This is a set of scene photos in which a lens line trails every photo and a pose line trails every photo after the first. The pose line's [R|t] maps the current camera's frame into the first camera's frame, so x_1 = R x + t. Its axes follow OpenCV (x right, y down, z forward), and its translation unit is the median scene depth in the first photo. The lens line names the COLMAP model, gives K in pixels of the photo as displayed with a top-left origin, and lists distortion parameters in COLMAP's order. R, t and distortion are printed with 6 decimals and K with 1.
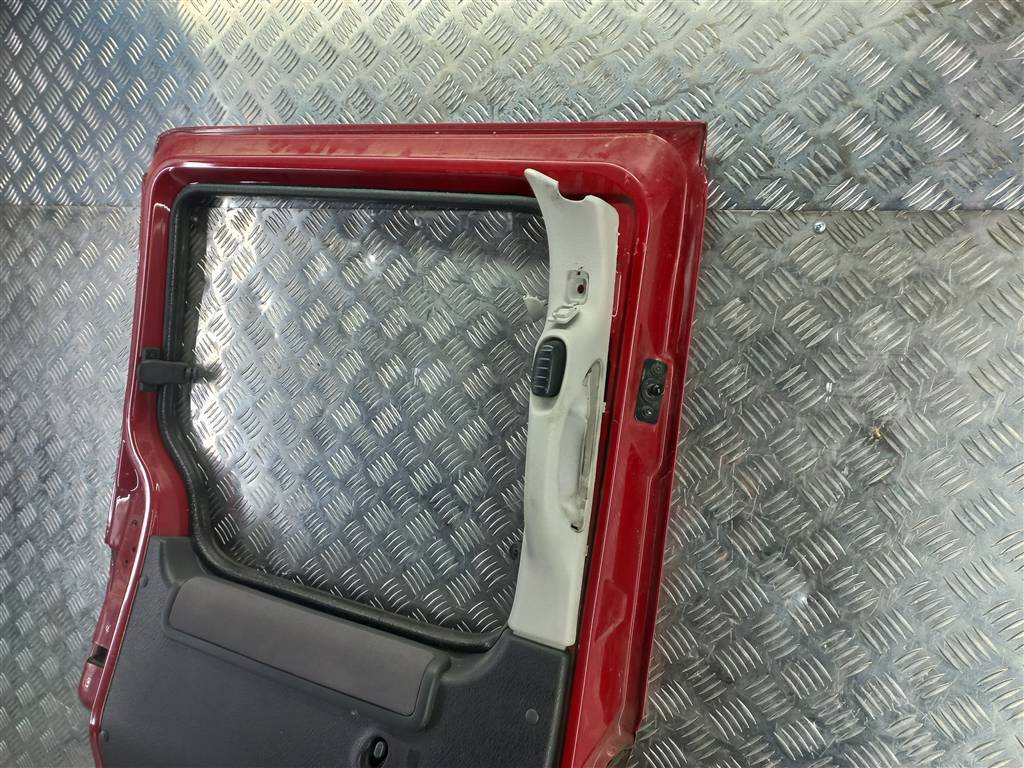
lens RADIAL K [[759.0, 0, 513.5], [0, 759.0, 388.3], [0, 0, 1]] dist [0.035209, -0.001606]
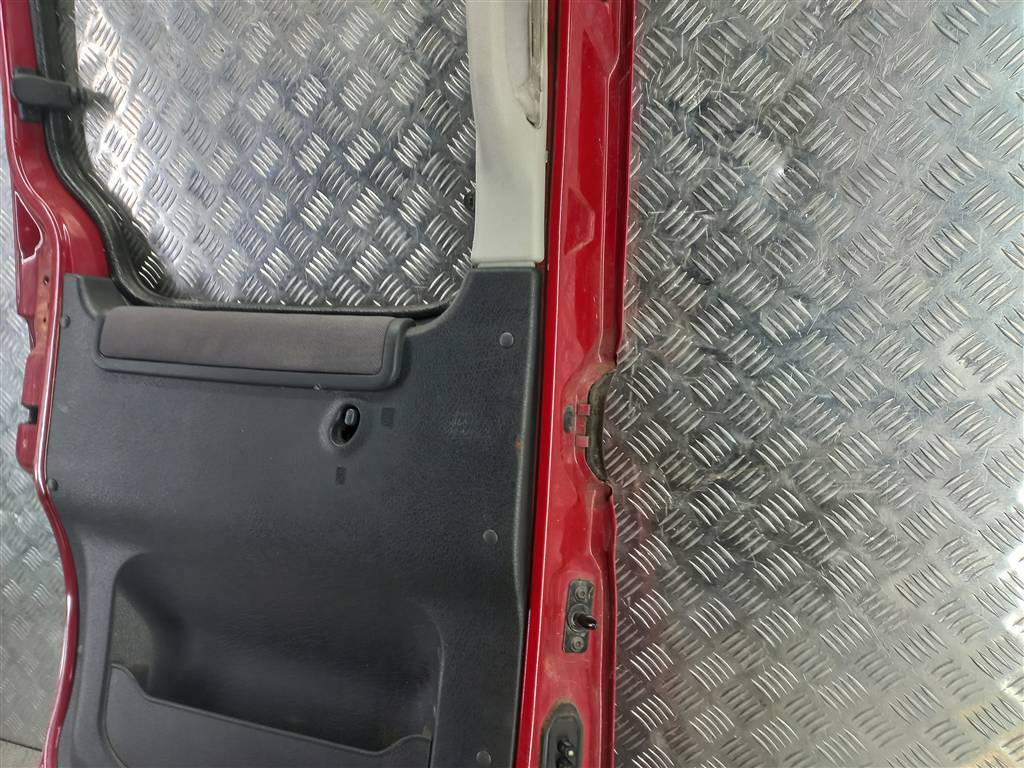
lens RADIAL K [[759.0, 0, 523.6], [0, 759.0, 398.1], [0, 0, 1]] dist [0.035209, -0.001606]
pose [[0.990356, -0.120751, 0.067930, -0.027257], [0.112639, 0.987224, 0.112701, 0.389872], [-0.080671, -0.103963, 0.991304, 0.066851]]
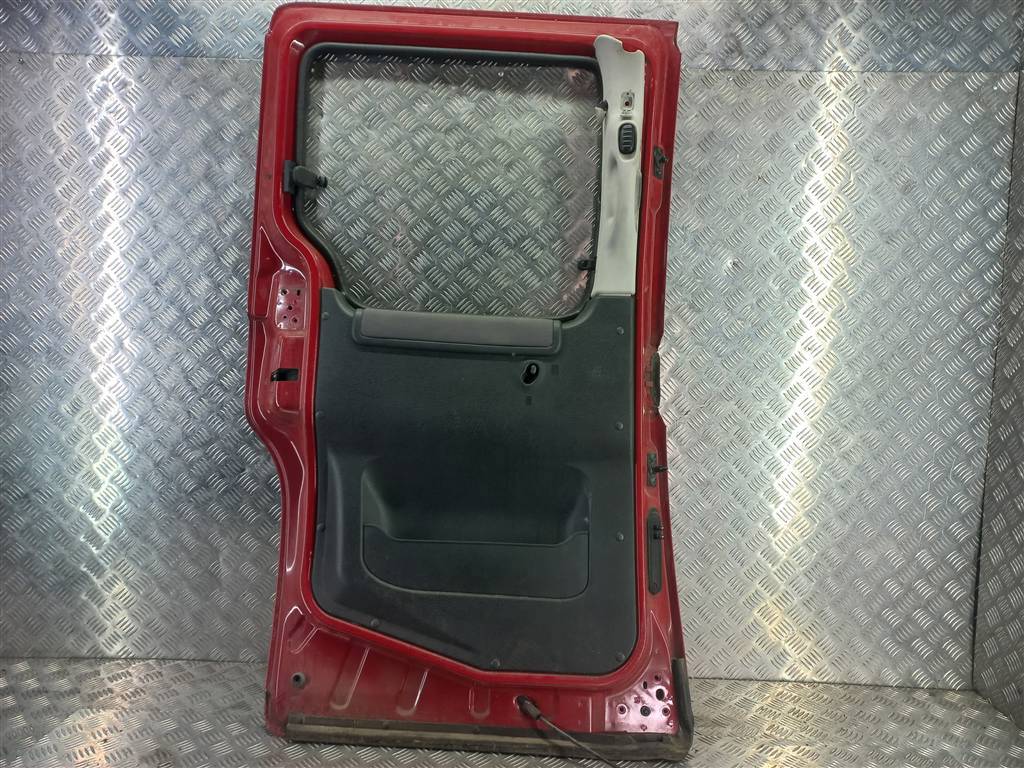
lens RADIAL K [[759.0, 0, 511.3], [0, 759.0, 386.9], [0, 0, 1]] dist [0.035209, -0.001606]
pose [[0.902981, -0.076935, 0.422737, -1.002127], [0.079055, 0.996791, 0.012545, 0.512649], [-0.422346, 0.022092, 0.906166, -0.573740]]
